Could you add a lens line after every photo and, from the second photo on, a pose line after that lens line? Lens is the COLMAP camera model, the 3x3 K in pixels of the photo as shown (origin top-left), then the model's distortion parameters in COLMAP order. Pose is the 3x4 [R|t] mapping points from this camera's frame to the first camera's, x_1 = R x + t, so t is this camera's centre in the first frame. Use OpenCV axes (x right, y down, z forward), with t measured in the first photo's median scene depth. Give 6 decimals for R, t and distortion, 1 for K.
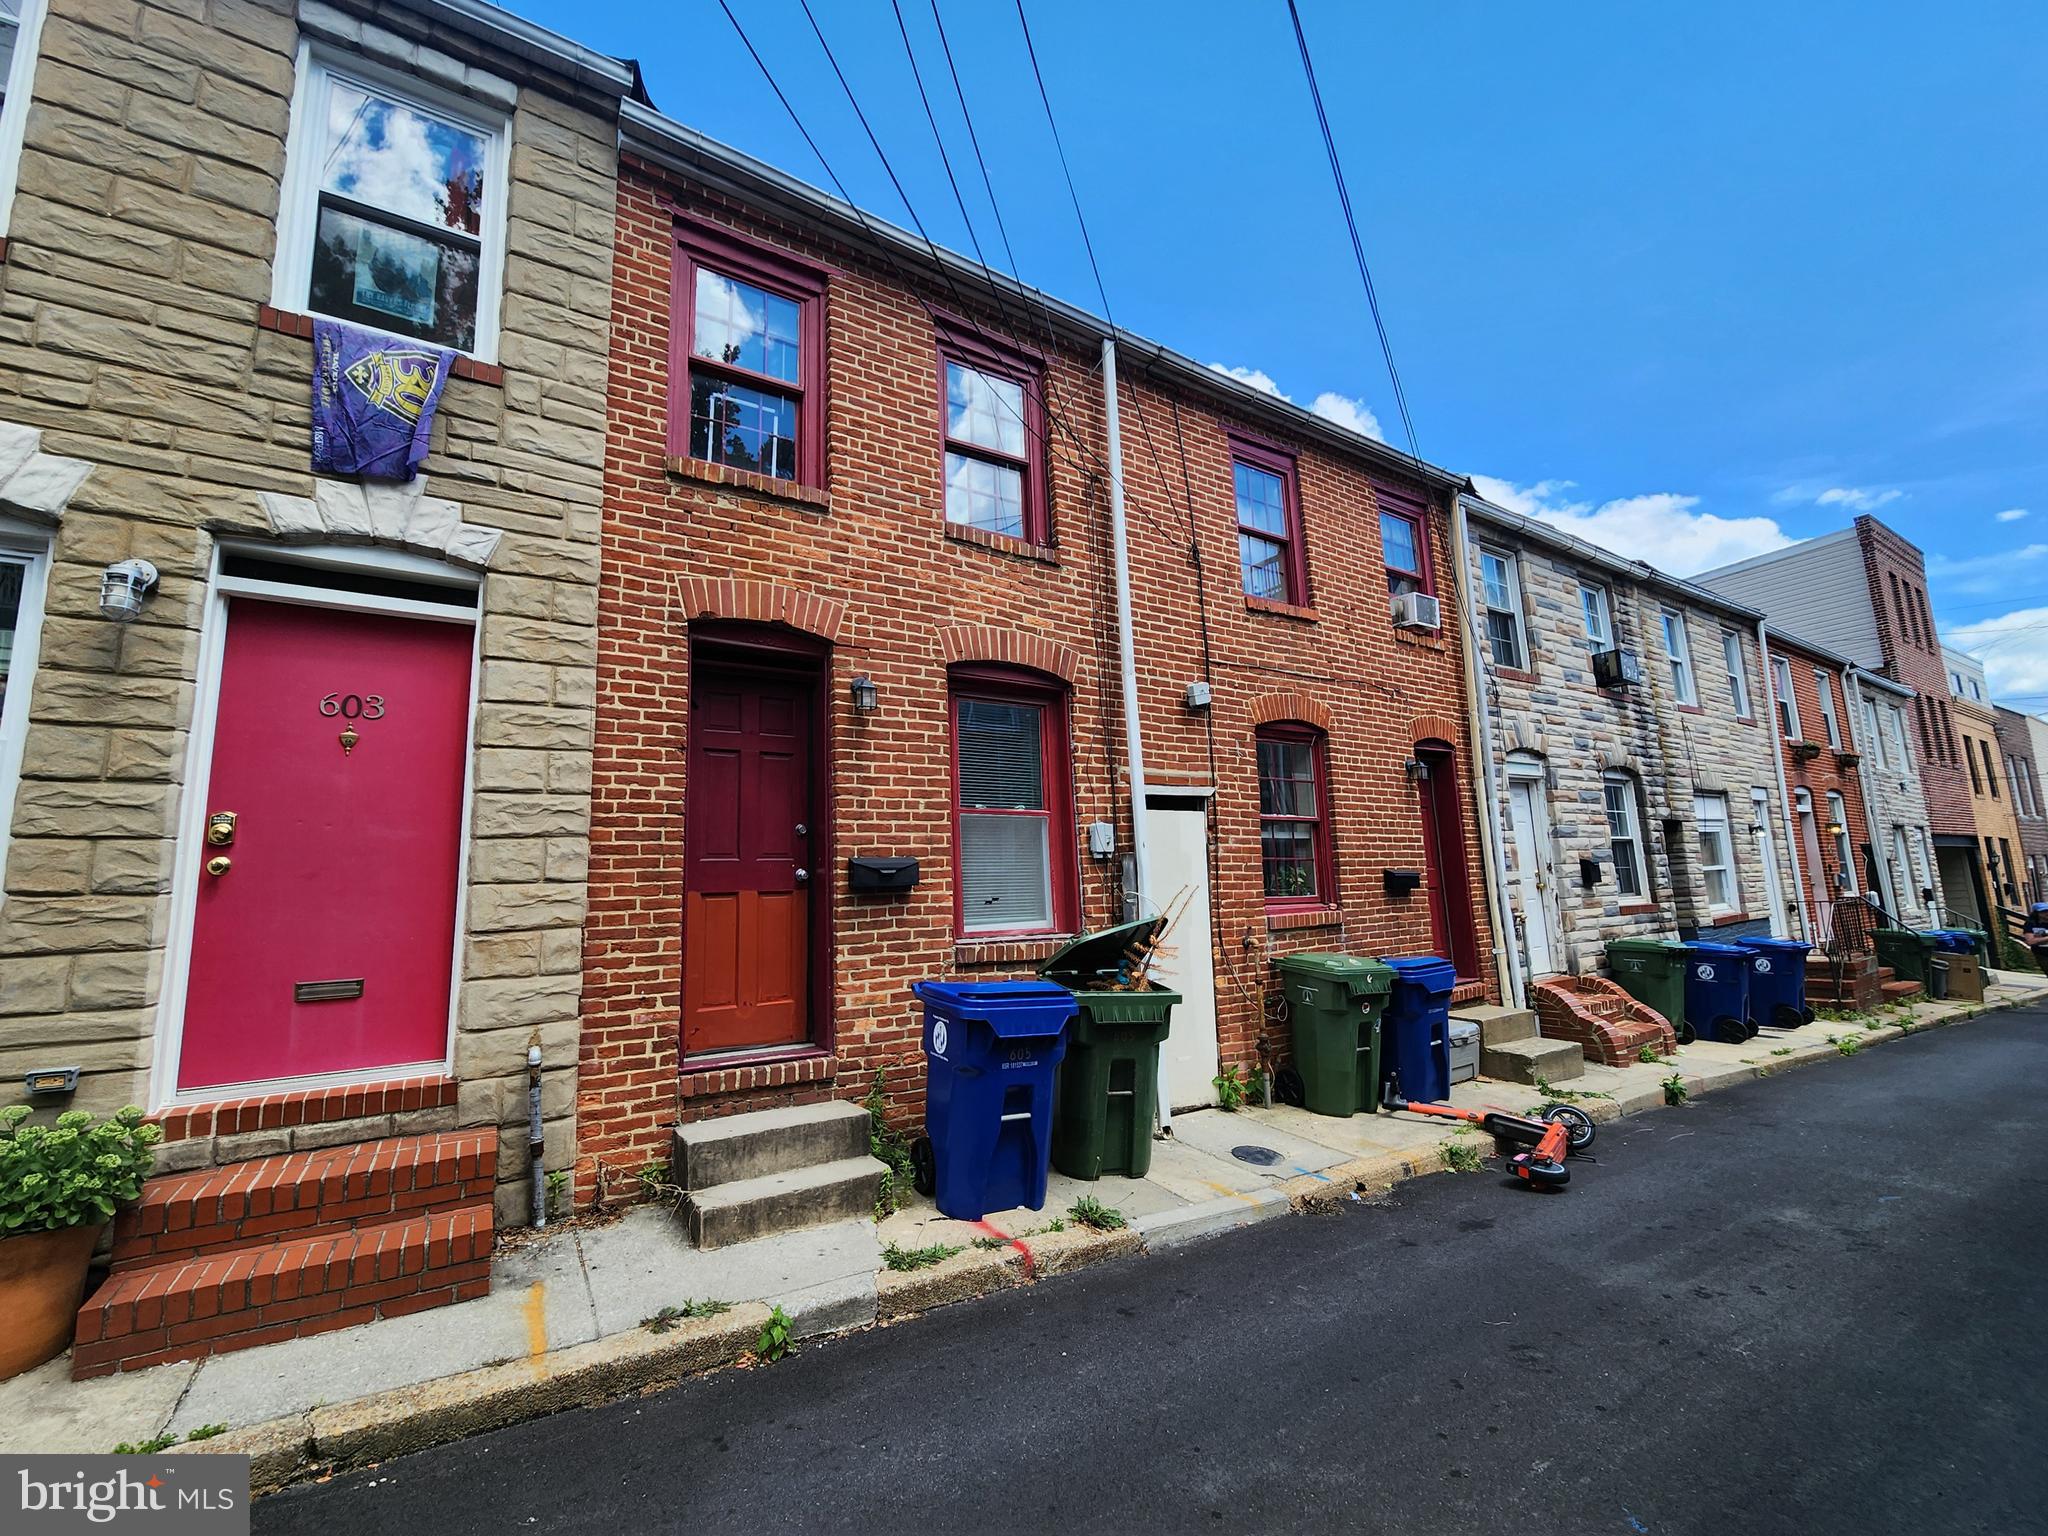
lens RADIAL K [[834.5, 0, 1034.5], [0, 834.5, 768.1], [0, 0, 1]] dist [-0.005964, 0.001346]
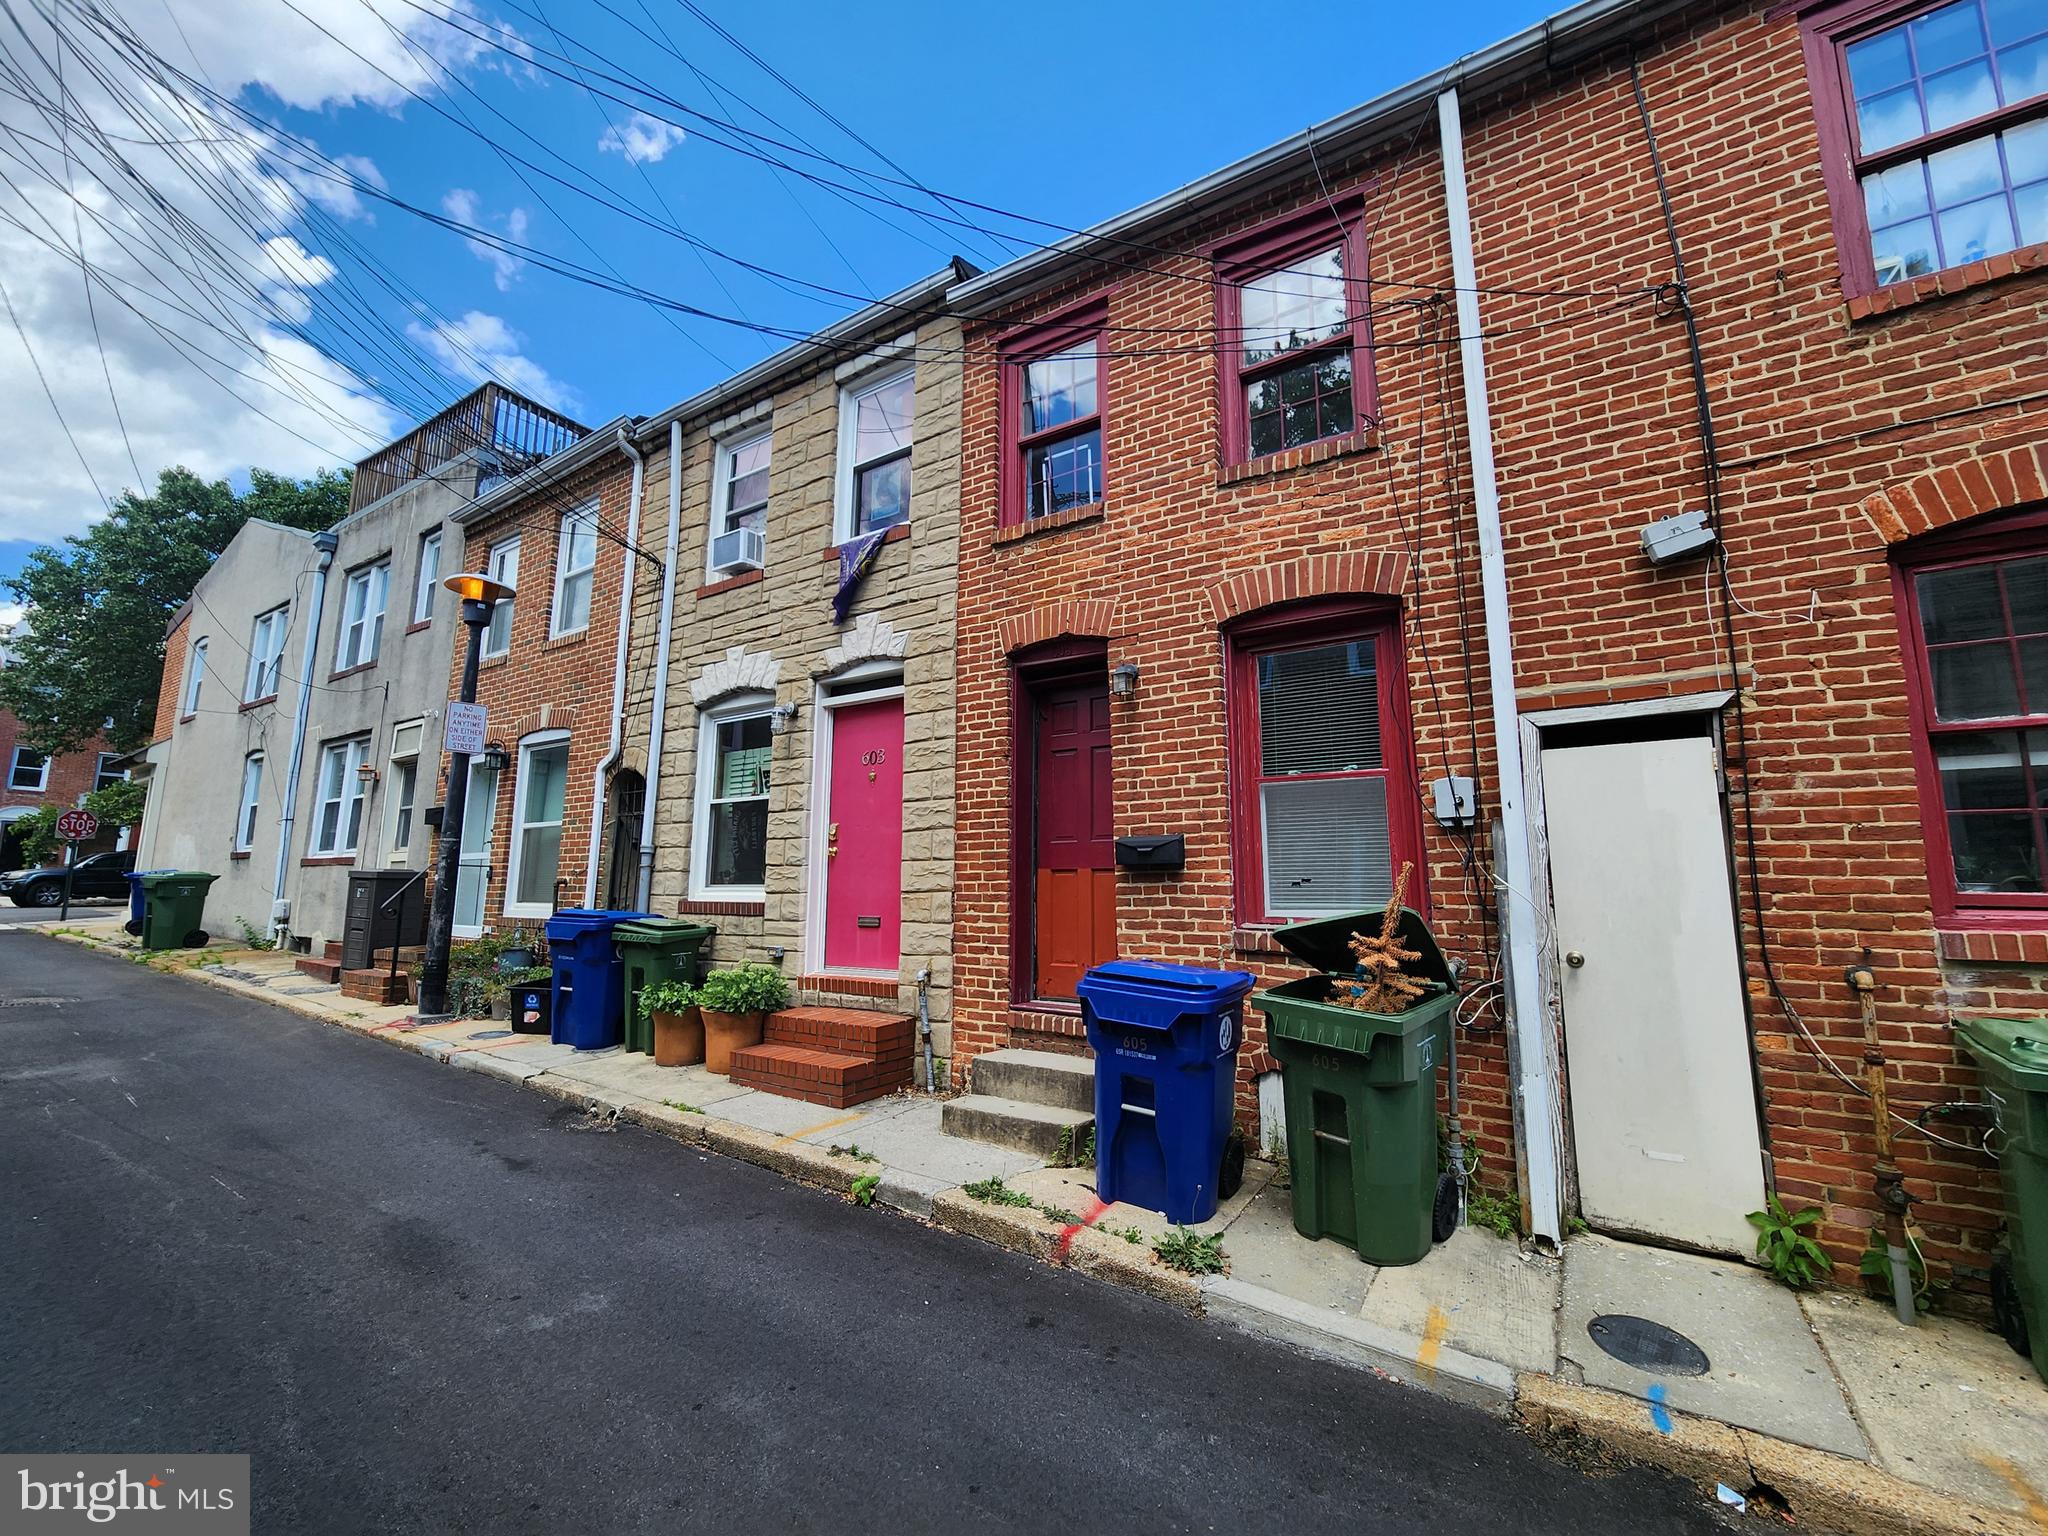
lens RADIAL K [[834.5, 0, 1033.1], [0, 834.5, 768.3], [0, 0, 1]] dist [-0.005964, 0.001346]
pose [[0.415774, -0.102525, -0.903671, 0.751875], [0.117856, 0.991321, -0.058245, 0.075008], [0.901799, -0.082286, 0.424249, 0.493582]]
